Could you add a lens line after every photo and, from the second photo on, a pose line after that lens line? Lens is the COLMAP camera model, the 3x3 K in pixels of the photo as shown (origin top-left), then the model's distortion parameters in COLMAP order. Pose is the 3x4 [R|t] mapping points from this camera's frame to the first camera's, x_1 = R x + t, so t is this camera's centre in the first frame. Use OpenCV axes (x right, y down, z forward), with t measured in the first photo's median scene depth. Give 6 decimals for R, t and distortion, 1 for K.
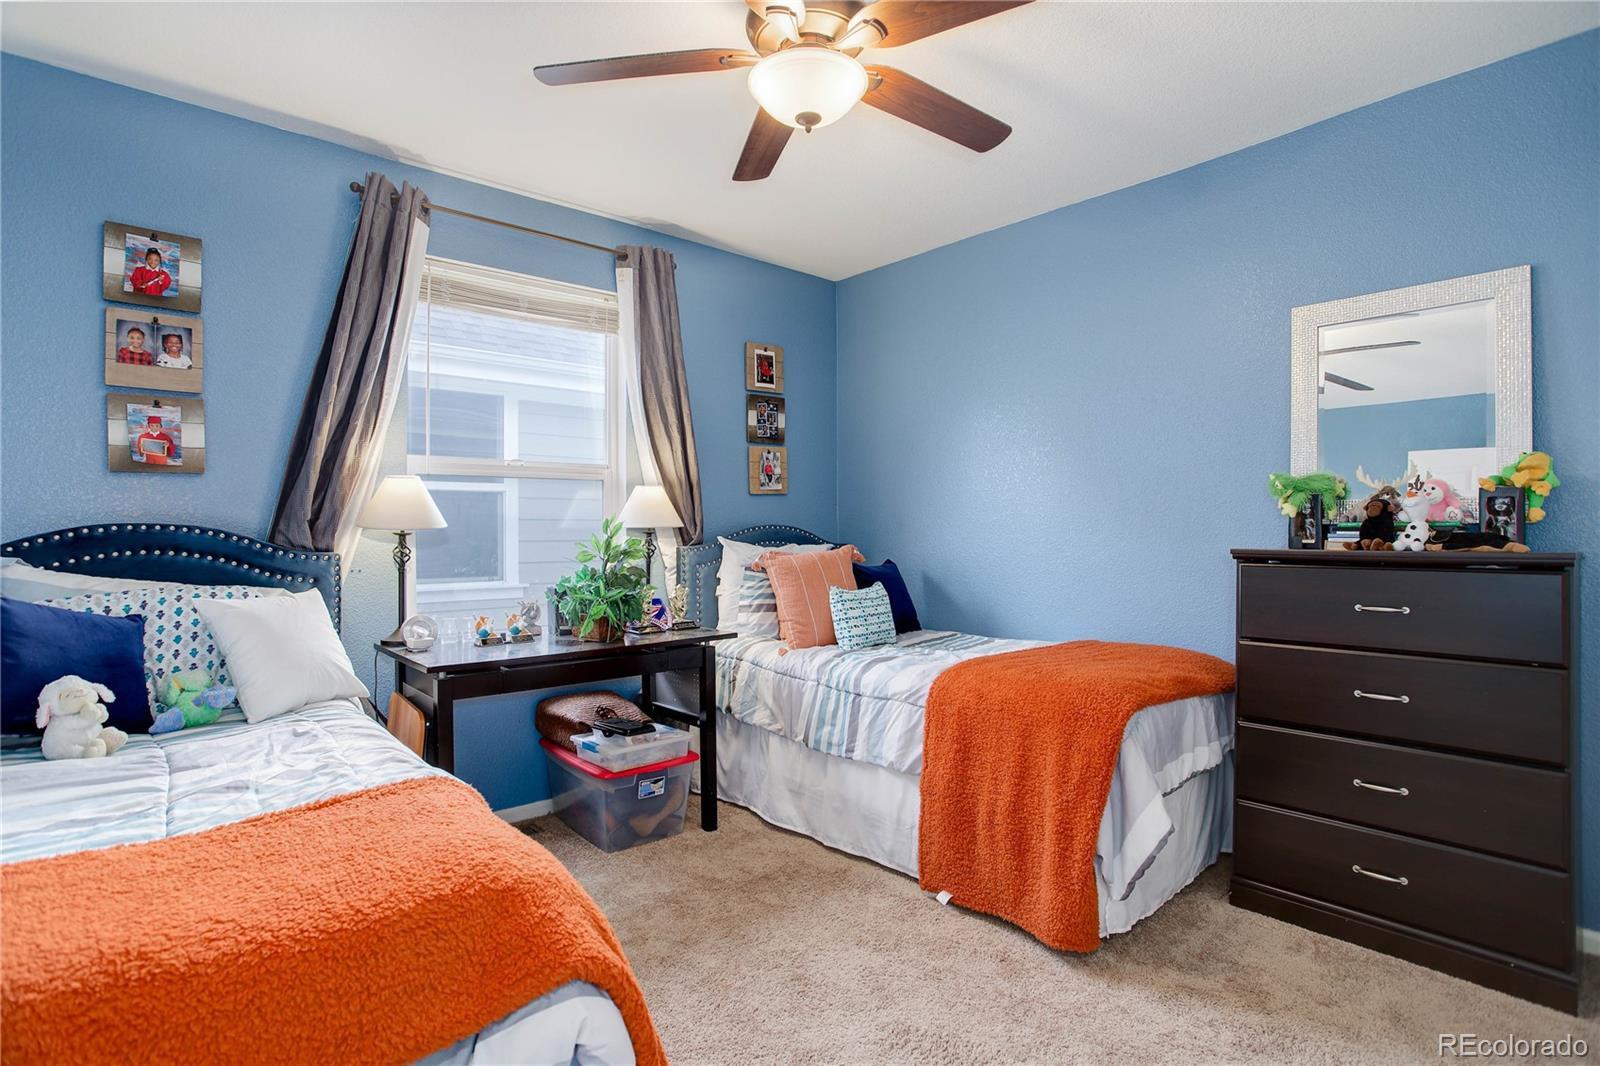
lens RADIAL K [[780.3, 0, 796.9], [0, 780.3, 529.4], [0, 0, 1]] dist [-0.033677, 0.003253]
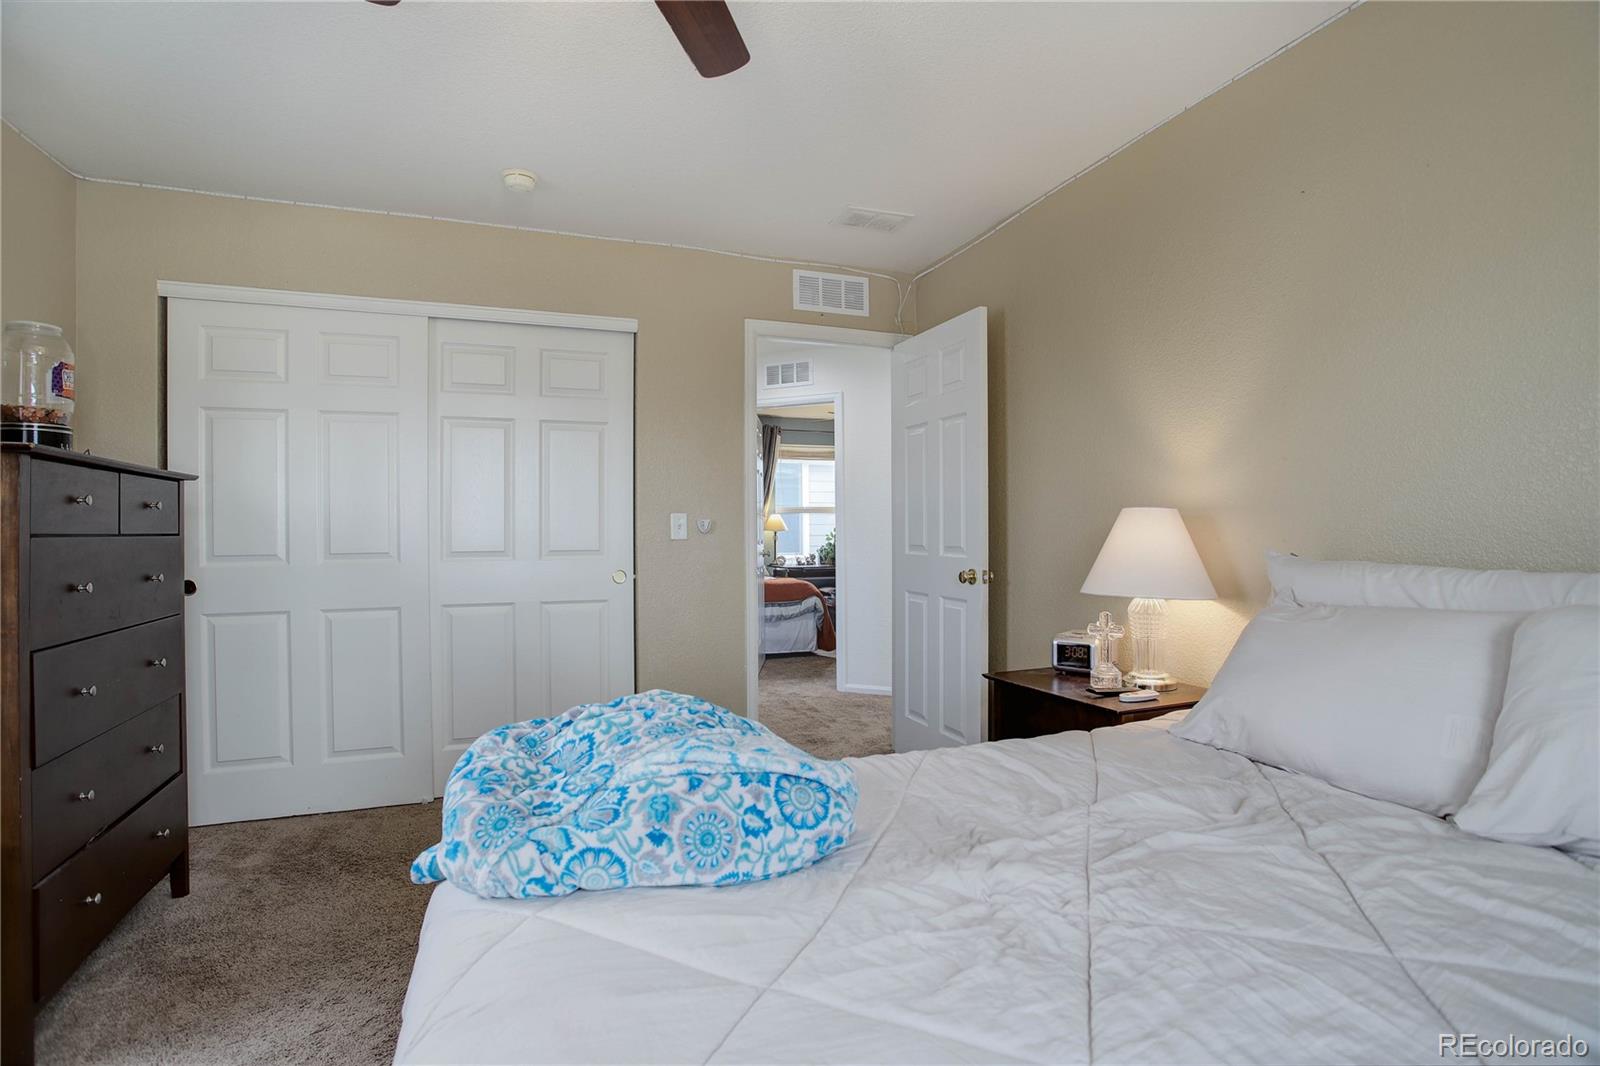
lens RADIAL K [[780.3, 0, 798.2], [0, 780.3, 531.2], [0, 0, 1]] dist [-0.033677, 0.003253]
pose [[0.937597, -0.006029, -0.347671, 0.713536], [0.006187, 0.999981, -0.000656, 0.005427], [0.347668, -0.001536, 0.937616, -2.016036]]
